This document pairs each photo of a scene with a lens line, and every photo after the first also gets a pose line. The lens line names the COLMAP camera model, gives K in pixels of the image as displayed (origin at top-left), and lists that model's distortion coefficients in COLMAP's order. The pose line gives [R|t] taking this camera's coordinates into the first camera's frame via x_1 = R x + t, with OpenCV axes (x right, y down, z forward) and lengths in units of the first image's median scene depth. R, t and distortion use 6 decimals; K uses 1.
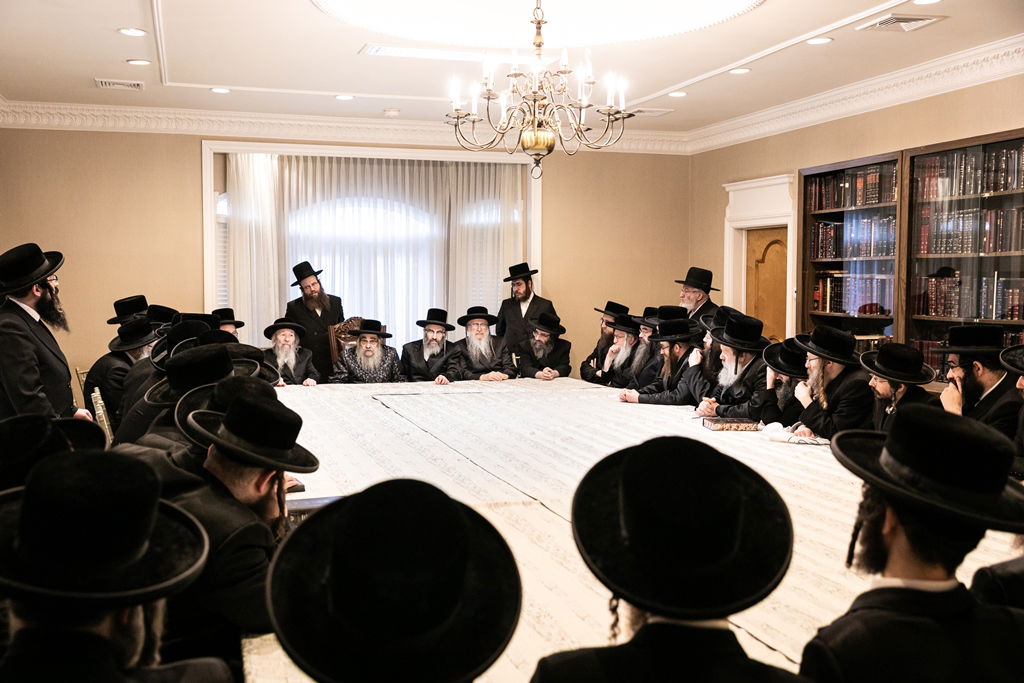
lens RADIAL K [[1070.4, 0, 505.5], [0, 1070.4, 347.9], [0, 0, 1]] dist [0.042516, 0.000000]
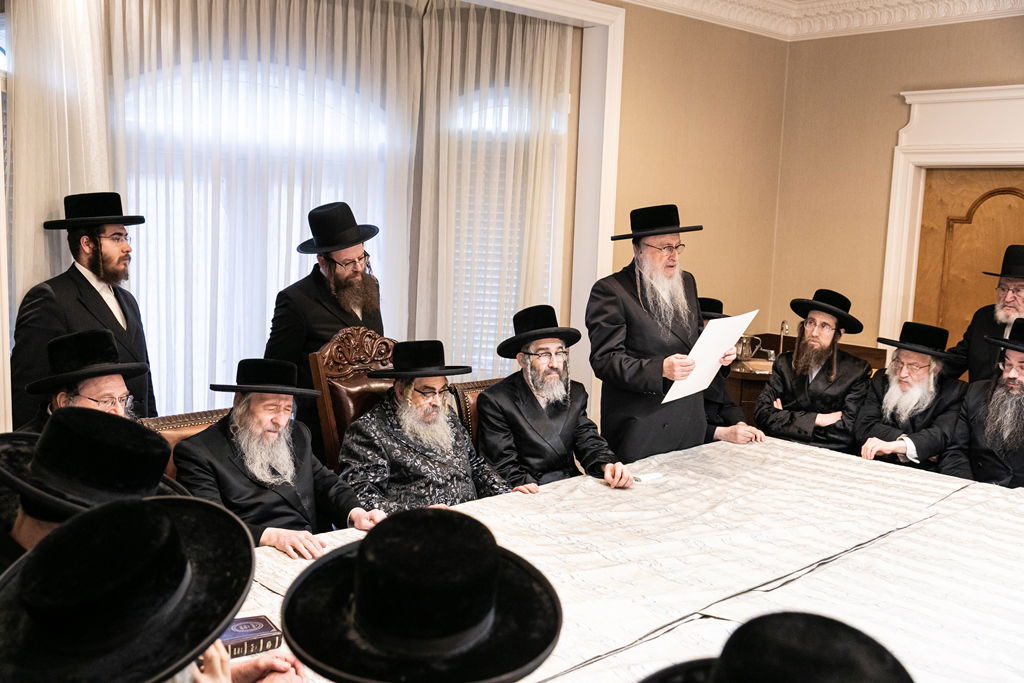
lens RADIAL K [[1070.4, 0, 506.6], [0, 1070.4, 339.8], [0, 0, 1]] dist [0.042516, 0.000000]
pose [[0.889172, -0.029016, 0.456652, -0.305177], [-0.004794, 0.997342, 0.072707, -0.059465], [-0.457547, -0.066839, 0.886670, 0.595261]]
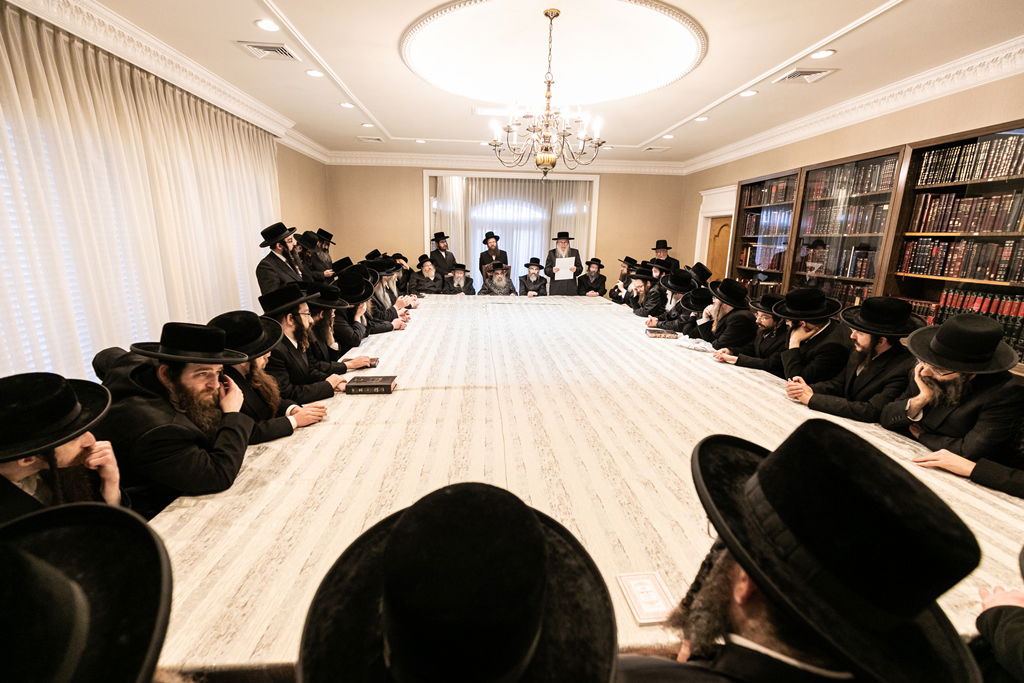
lens RADIAL K [[470.5, 0, 501.9], [0, 470.5, 350.2], [0, 0, 1]] dist [-0.003787, 0.001140]
pose [[0.970896, 0.073139, -0.228060, 0.086682], [-0.034510, 0.985015, 0.168981, -0.013658], [0.237002, -0.156192, 0.958871, 0.138494]]
